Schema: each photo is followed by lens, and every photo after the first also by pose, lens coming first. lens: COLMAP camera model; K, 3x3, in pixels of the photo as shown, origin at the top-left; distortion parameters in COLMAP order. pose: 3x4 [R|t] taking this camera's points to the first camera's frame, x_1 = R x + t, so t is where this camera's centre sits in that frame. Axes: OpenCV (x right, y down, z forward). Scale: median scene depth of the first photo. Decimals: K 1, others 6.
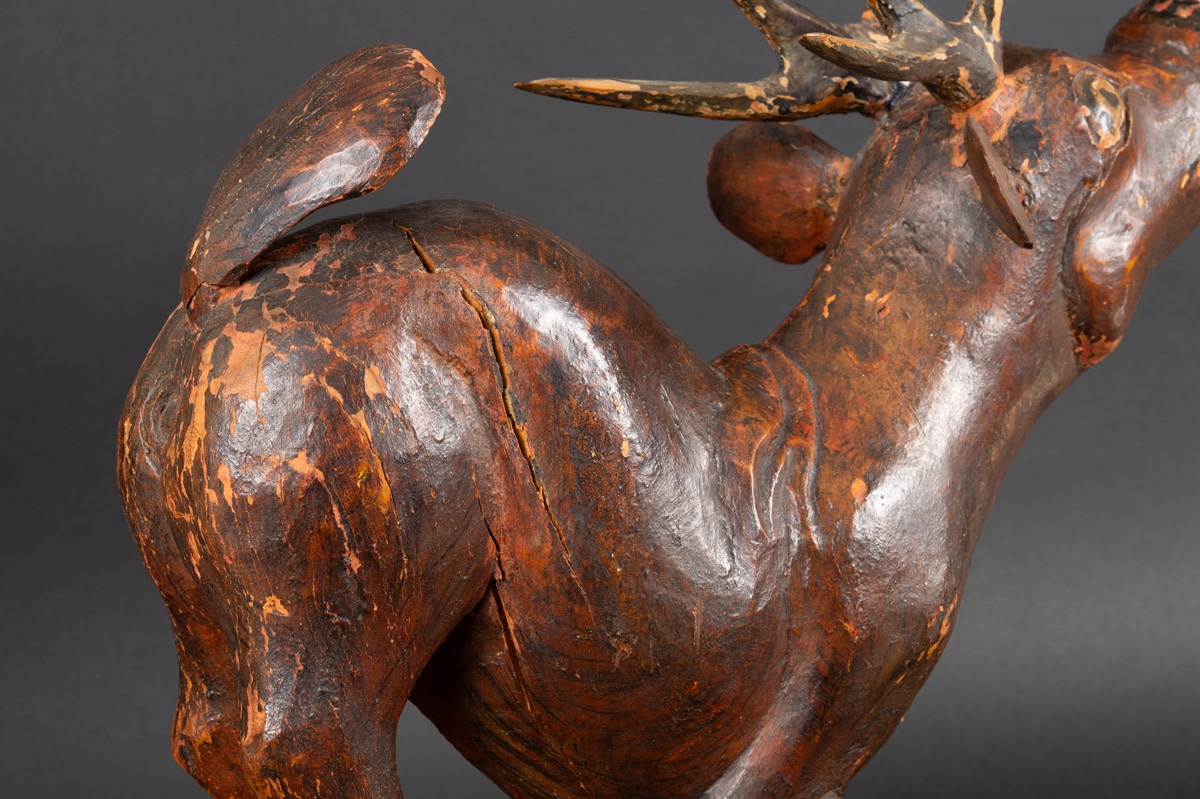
lens RADIAL K [[2848.8, 0, 600.0], [0, 2848.8, 399.5], [0, 0, 1]] dist [-0.000848, 0.208245]
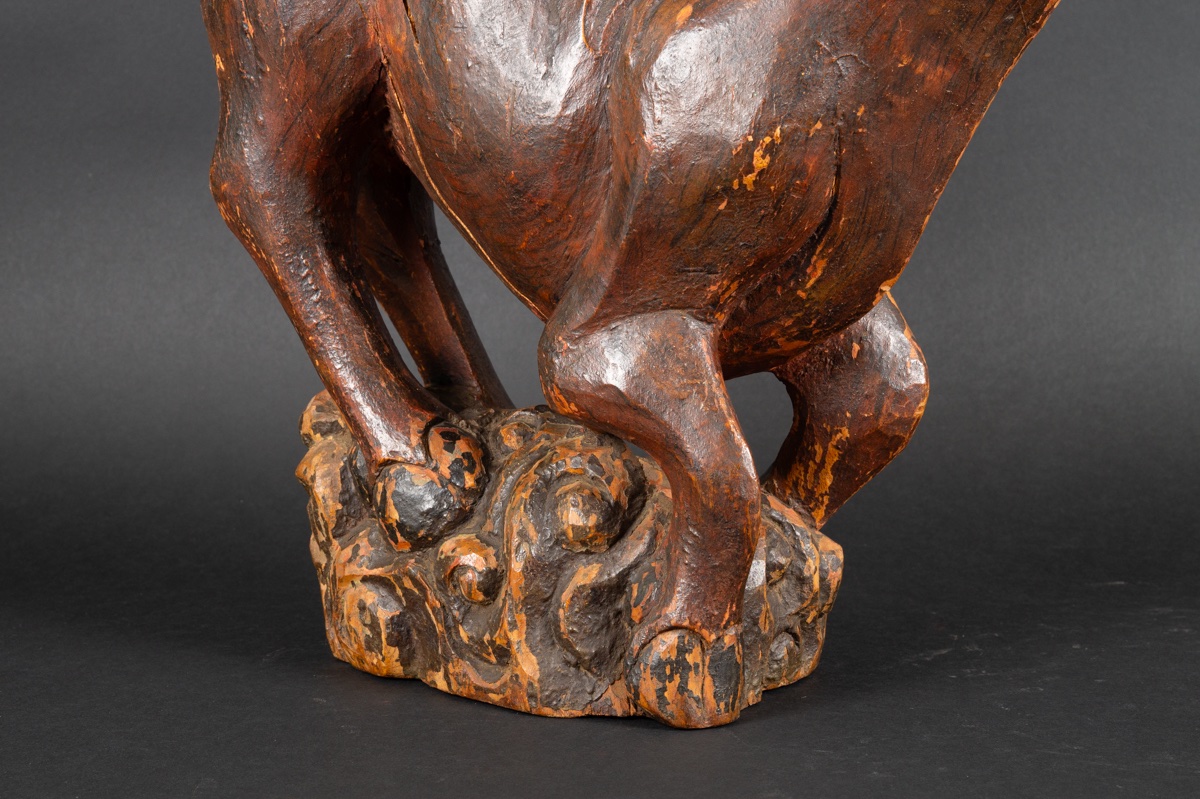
lens RADIAL K [[2848.8, 0, 600.0], [0, 2848.8, 399.5], [0, 0, 1]] dist [-0.000848, 0.208245]
pose [[0.587002, 0.122113, -0.800323, 0.897273], [-0.126346, 0.990264, 0.058424, 0.110604], [0.799666, 0.066823, 0.596716, 0.343186]]
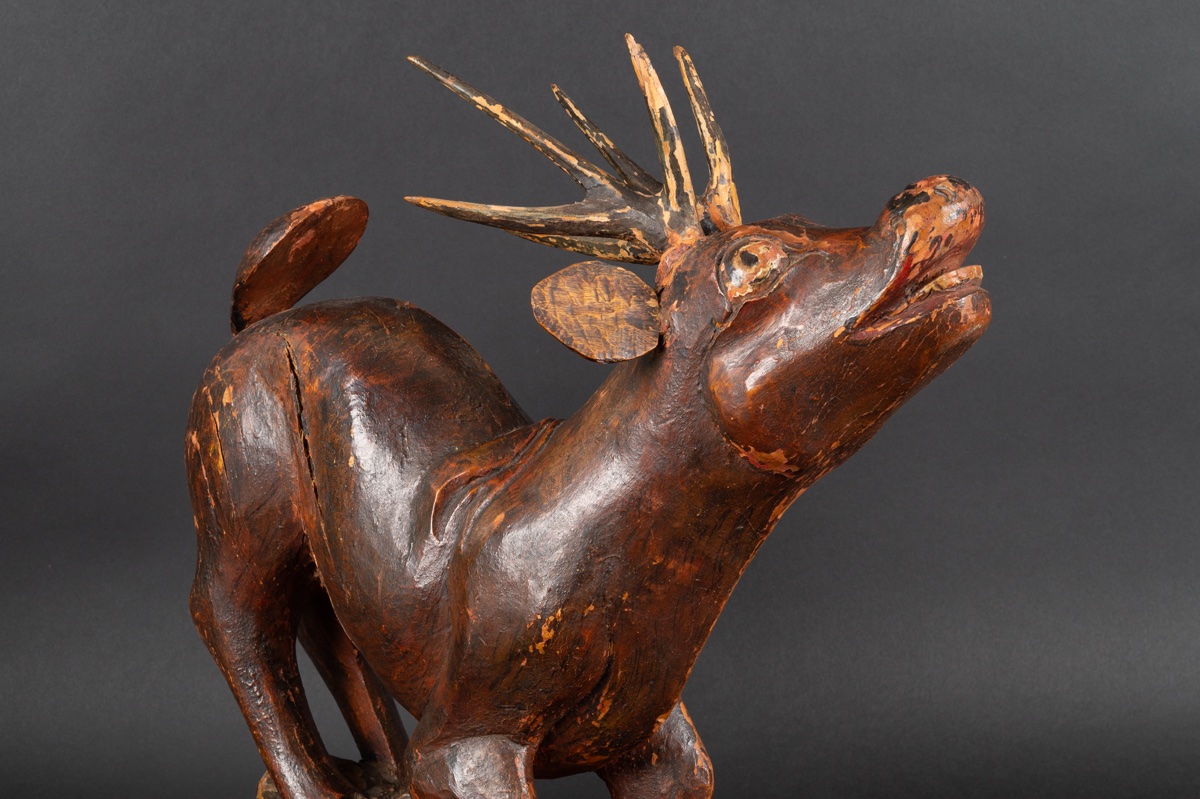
lens RADIAL K [[2764.9, 0, 600.0], [0, 2764.9, 399.5], [0, 0, 1]] dist [0.013798, 0.105794]
pose [[0.468151, 0.095013, -0.878526, 1.265879], [-0.139291, 0.989708, 0.032812, -0.076593], [0.872601, 0.107010, 0.476567, 0.368659]]
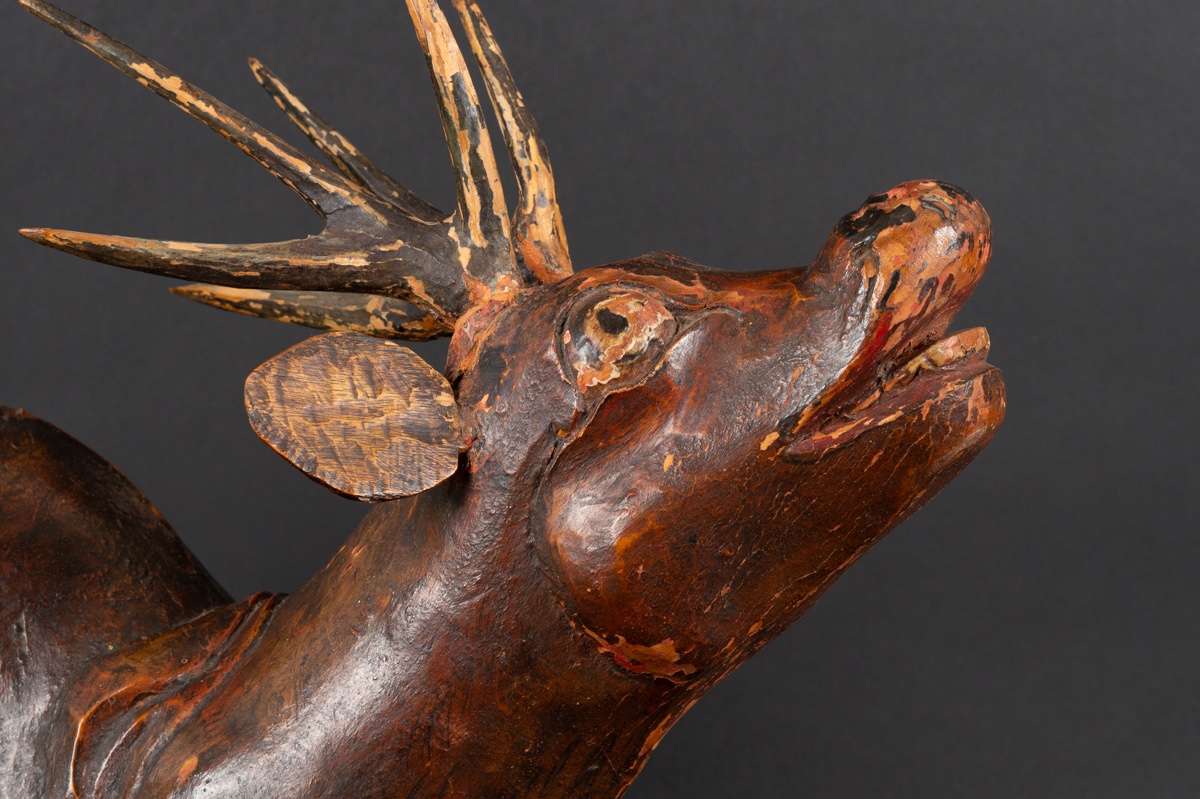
lens RADIAL K [[2848.8, 0, 600.0], [0, 2848.8, 399.5], [0, 0, 1]] dist [-0.000848, 0.208245]
pose [[0.594713, 0.047623, -0.802526, 0.805583], [-0.118336, 0.992556, -0.028793, -0.064462], [0.795181, 0.112092, 0.595922, 0.559234]]
